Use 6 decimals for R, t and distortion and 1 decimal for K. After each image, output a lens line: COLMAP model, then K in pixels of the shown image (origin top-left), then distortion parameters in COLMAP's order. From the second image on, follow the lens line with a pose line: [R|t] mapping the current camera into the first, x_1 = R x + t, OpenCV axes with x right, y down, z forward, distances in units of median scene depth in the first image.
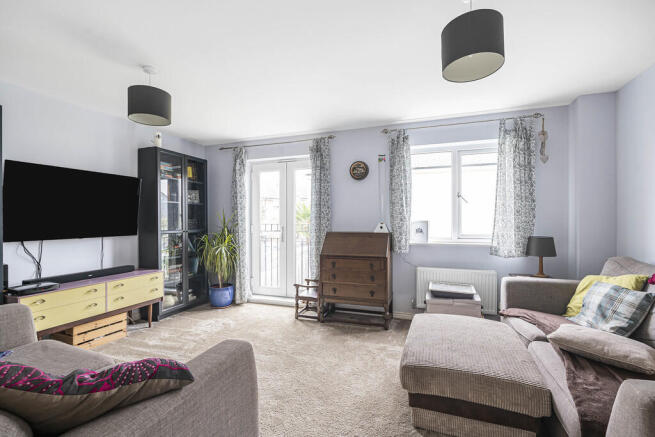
lens RADIAL K [[310.2, 0, 327.5], [0, 310.2, 218.5], [0, 0, 1]] dist [-0.000848, -0.000128]
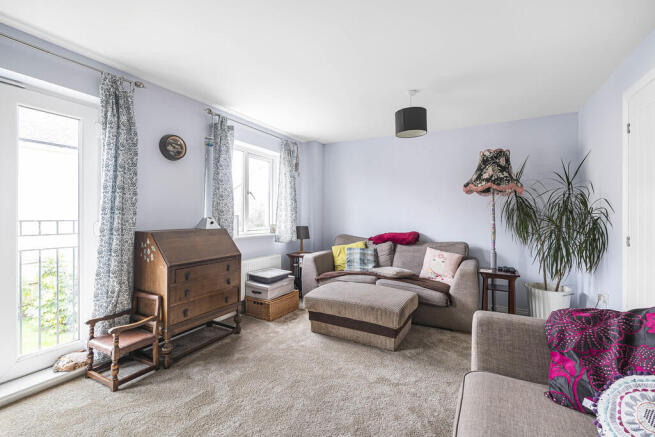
lens RADIAL K [[289.9, 0, 327.5], [0, 289.9, 218.5], [0, 0, 1]] dist [-0.002010, -0.000310]
pose [[0.141114, -0.008965, 0.989953, -0.598227], [-0.002507, 0.999953, 0.009413, 0.008179], [-0.989990, -0.003811, 0.141085, 0.591224]]
